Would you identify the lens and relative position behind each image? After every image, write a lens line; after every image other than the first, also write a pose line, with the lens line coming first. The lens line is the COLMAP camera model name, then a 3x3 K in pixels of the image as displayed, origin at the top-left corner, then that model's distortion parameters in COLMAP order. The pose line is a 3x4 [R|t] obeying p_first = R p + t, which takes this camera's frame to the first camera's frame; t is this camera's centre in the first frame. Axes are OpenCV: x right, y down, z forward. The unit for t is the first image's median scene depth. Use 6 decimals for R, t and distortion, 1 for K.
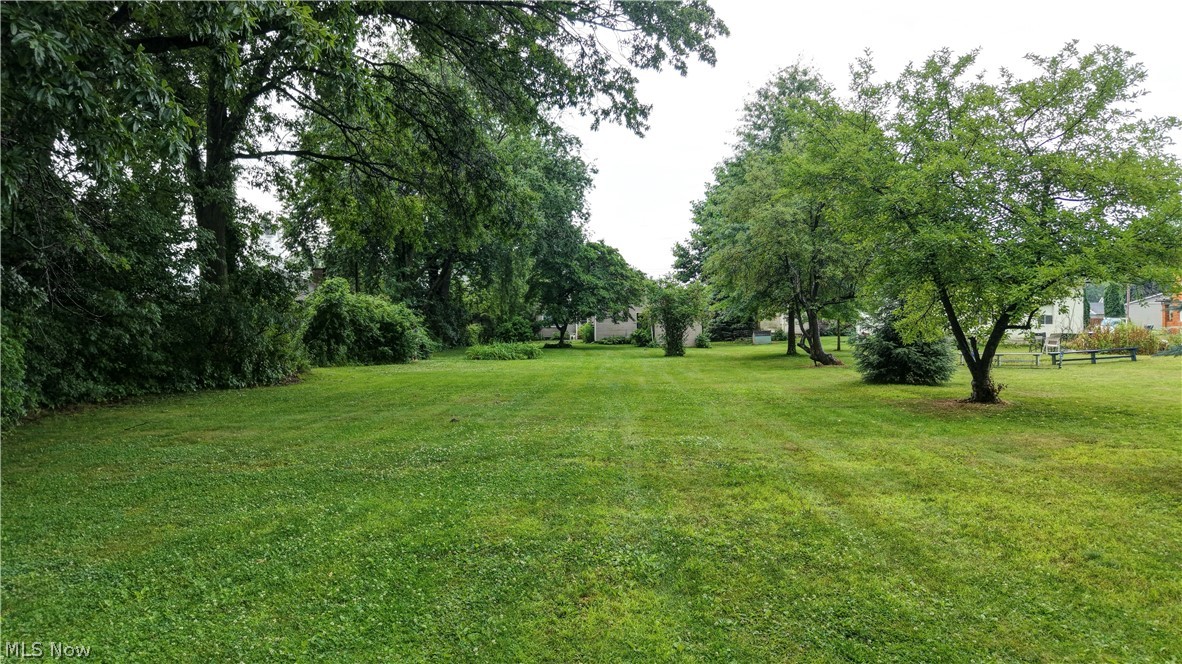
lens RADIAL K [[786.1, 0, 599.3], [0, 786.1, 334.7], [0, 0, 1]] dist [0.036100, -0.034295]
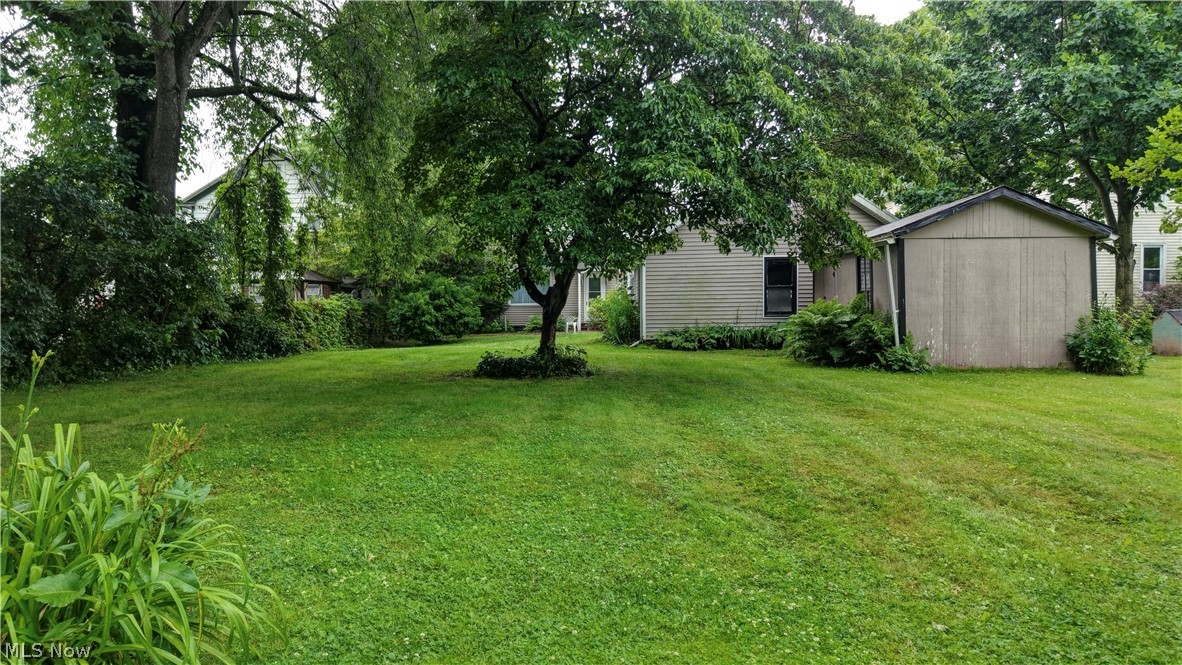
lens RADIAL K [[786.1, 0, 599.3], [0, 786.1, 335.2], [0, 0, 1]] dist [0.036100, -0.034295]
pose [[0.999845, -0.000041, 0.017633, -0.030492], [-0.000263, 0.999851, 0.017256, 0.000307], [-0.017631, -0.017258, 0.999696, 0.633934]]
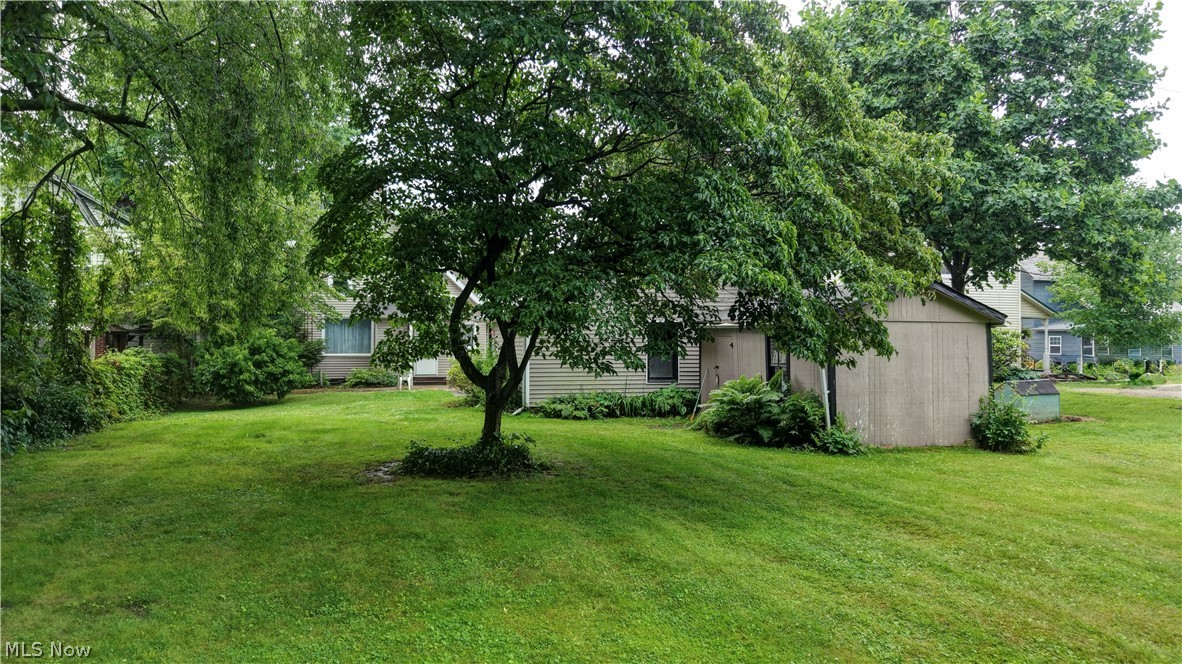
lens RADIAL K [[792.9, 0, 591.0], [0, 792.9, 332.0], [0, 0, 1]] dist [0.114572, -0.230170]
pose [[0.955289, 0.016532, 0.295211, -0.076100], [-0.007695, 0.999488, -0.031070, -0.012535], [-0.295574, 0.027410, 0.954927, 0.658222]]
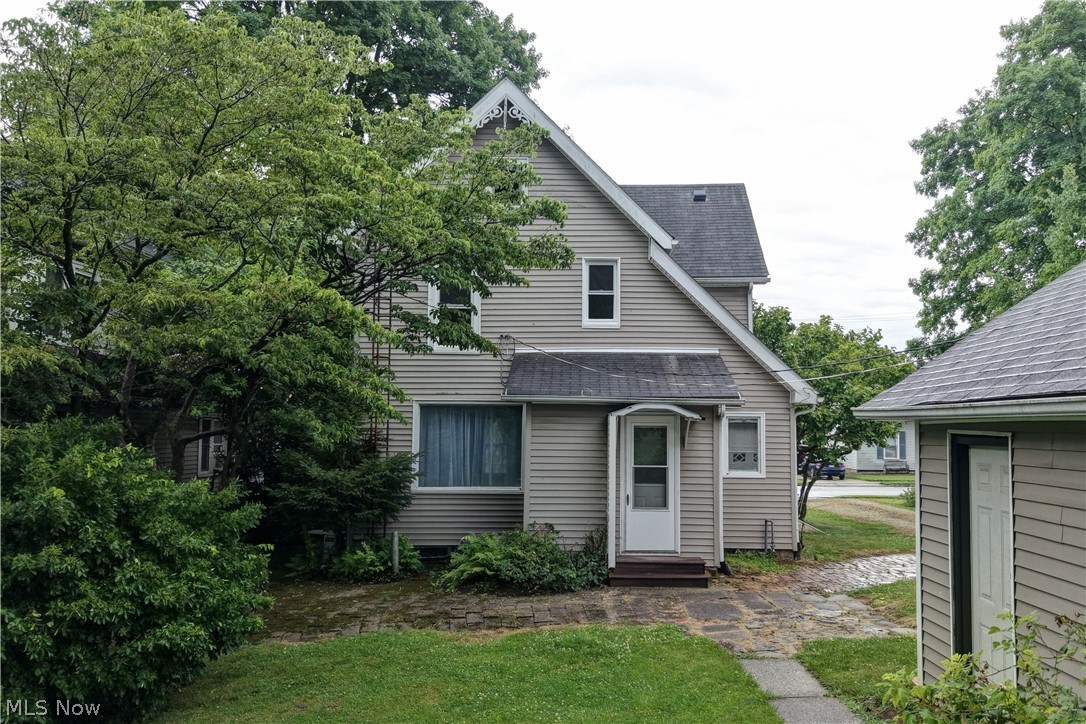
lens RADIAL K [[870.3, 0, 514.4], [0, 870.3, 356.7], [0, 0, 1]] dist [0.030859, -0.013529]
pose [[0.998849, 0.004052, -0.047802, -0.047987], [-0.008465, 0.995677, -0.092493, -0.028090], [0.047221, 0.092791, 0.994565, 0.982998]]
